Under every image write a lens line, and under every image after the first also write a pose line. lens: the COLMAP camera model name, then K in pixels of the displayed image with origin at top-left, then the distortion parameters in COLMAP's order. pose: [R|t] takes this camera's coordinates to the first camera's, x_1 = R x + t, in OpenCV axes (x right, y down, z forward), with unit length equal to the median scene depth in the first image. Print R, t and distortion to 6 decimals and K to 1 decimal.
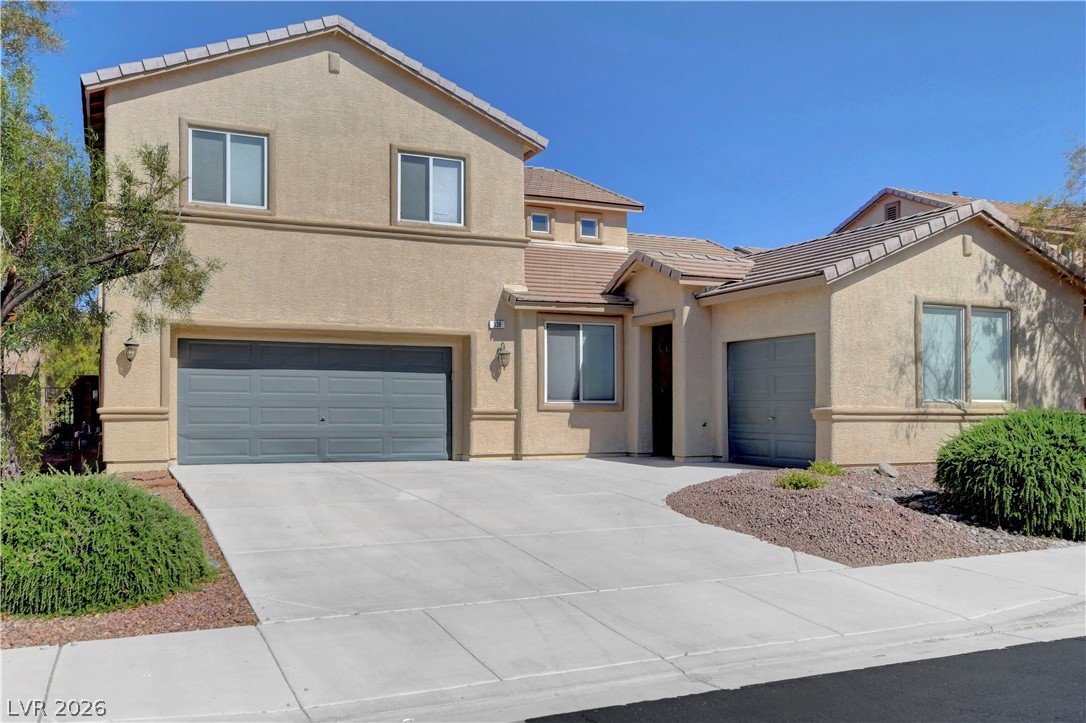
lens RADIAL K [[910.5, 0, 543.0], [0, 910.5, 361.5], [0, 0, 1]] dist [-0.000998, -0.001247]
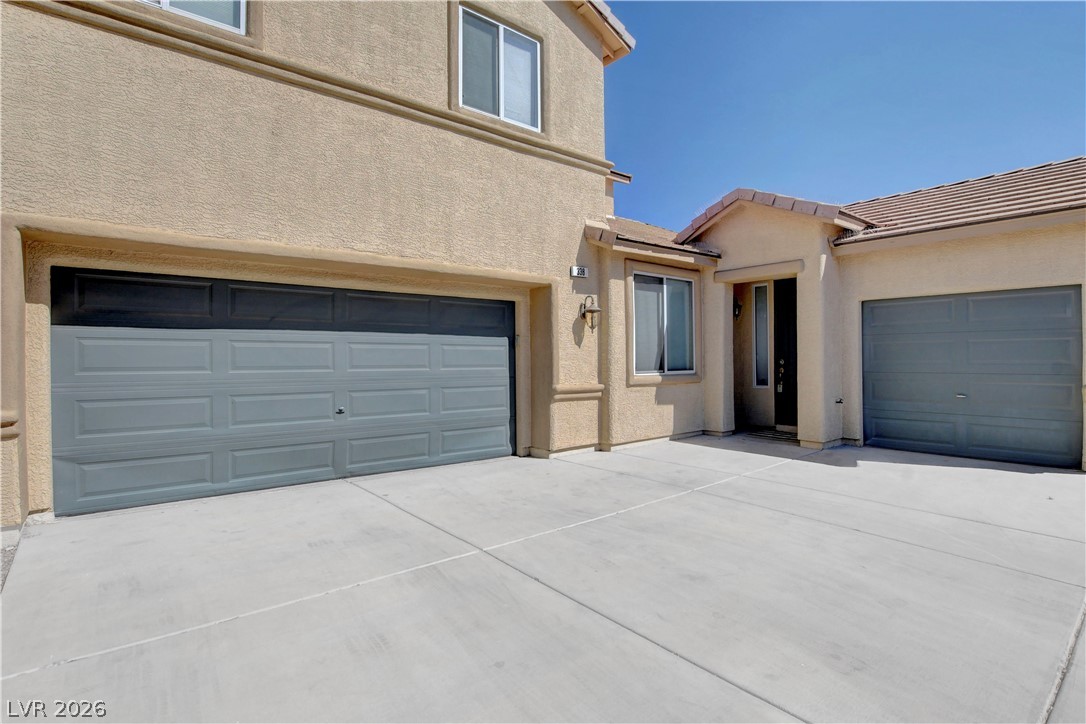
lens RADIAL K [[531.4, 0, 543.0], [0, 531.4, 344.3], [0, 0, 1]] dist [-0.027823, 0.000489]
pose [[0.966474, -0.000097, 0.256765, -0.192281], [-0.006638, 0.999656, 0.025363, 0.007898], [-0.256679, -0.026217, 0.966141, 0.589889]]
